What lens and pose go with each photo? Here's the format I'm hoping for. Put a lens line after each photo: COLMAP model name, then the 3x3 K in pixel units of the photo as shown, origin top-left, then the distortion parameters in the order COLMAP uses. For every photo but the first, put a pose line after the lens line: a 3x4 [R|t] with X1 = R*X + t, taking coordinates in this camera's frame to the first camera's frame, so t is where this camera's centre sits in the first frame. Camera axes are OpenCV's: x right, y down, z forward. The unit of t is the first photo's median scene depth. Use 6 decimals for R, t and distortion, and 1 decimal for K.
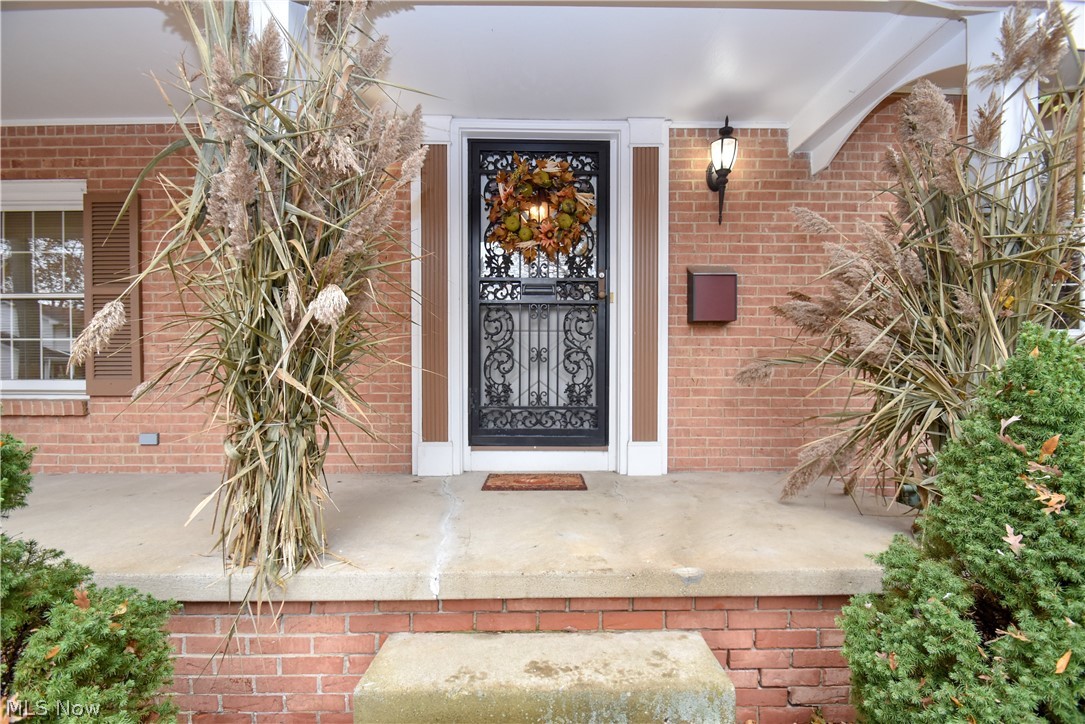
lens RADIAL K [[486.3, 0, 546.4], [0, 486.3, 380.7], [0, 0, 1]] dist [0.002029, -0.011615]
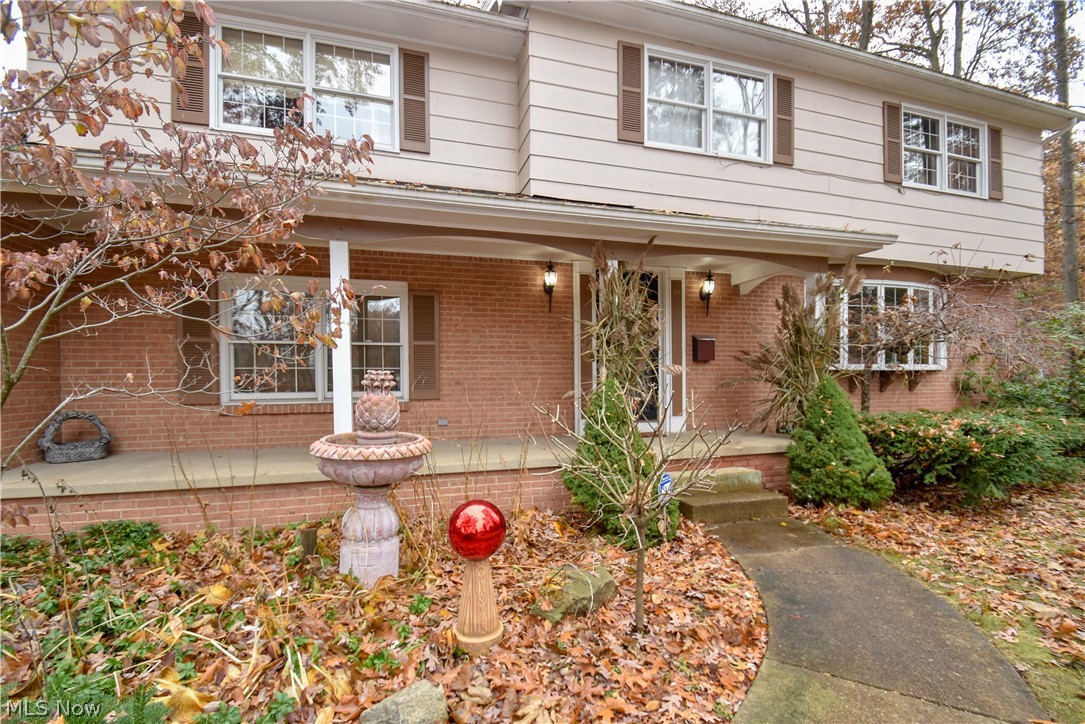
lens RADIAL K [[486.3, 0, 546.4], [0, 486.3, 380.7], [0, 0, 1]] dist [0.002029, -0.011615]
pose [[0.960910, -0.008661, 0.276724, -1.229654], [0.011437, 0.999899, -0.008422, -0.025878], [-0.276623, 0.011257, 0.960912, -1.182975]]
